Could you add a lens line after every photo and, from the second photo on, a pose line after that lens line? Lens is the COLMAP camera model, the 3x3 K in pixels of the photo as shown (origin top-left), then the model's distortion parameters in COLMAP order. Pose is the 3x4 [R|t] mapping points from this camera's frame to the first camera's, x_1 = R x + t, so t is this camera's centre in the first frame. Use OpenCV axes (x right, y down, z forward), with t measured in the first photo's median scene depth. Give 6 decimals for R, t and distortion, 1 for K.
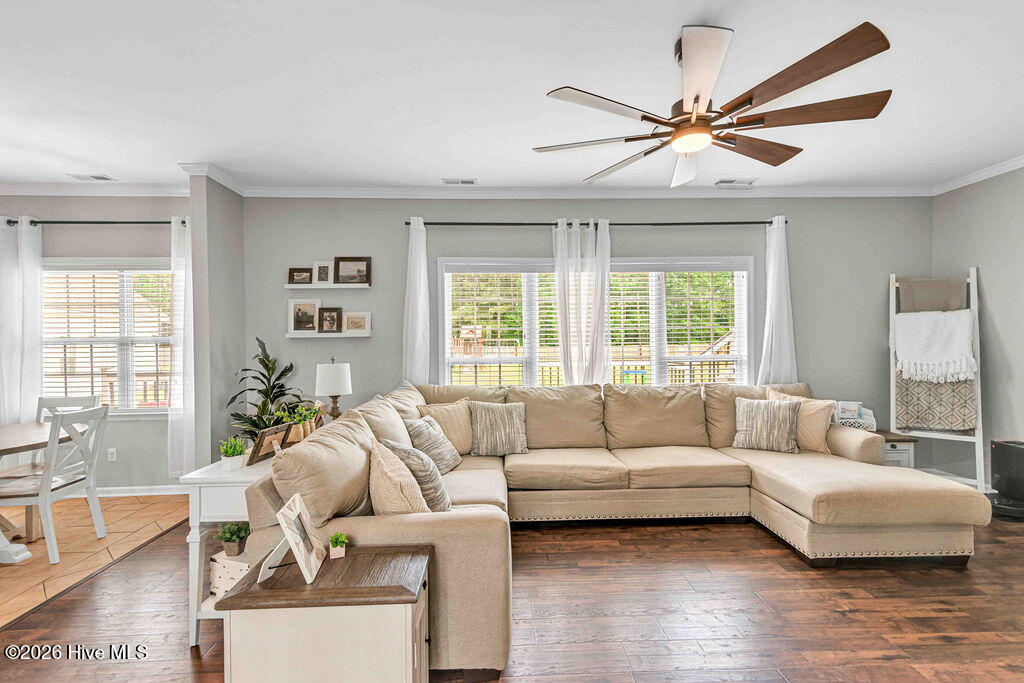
lens RADIAL K [[461.1, 0, 515.1], [0, 461.1, 344.0], [0, 0, 1]] dist [0.015059, -0.002031]
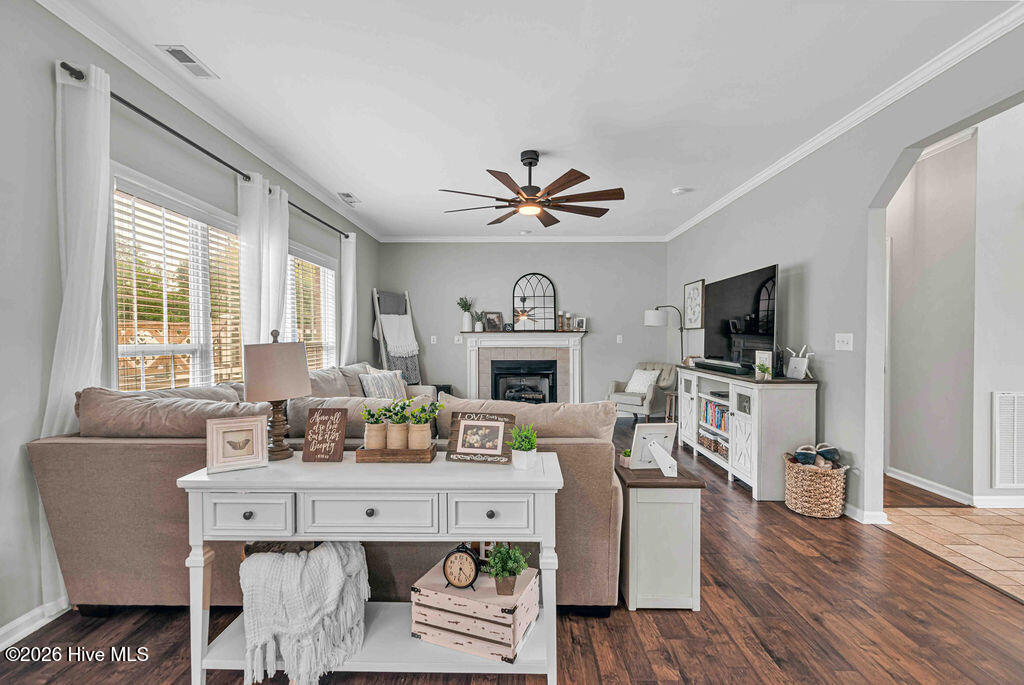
lens RADIAL K [[467.1, 0, 515.1], [0, 467.1, 343.4], [0, 0, 1]] dist [0.013823, -0.002211]
pose [[0.032979, -0.000607, 0.999456, -0.750847], [0.012398, 0.999923, 0.000199, 0.036974], [-0.999379, 0.012385, 0.032984, 0.540582]]
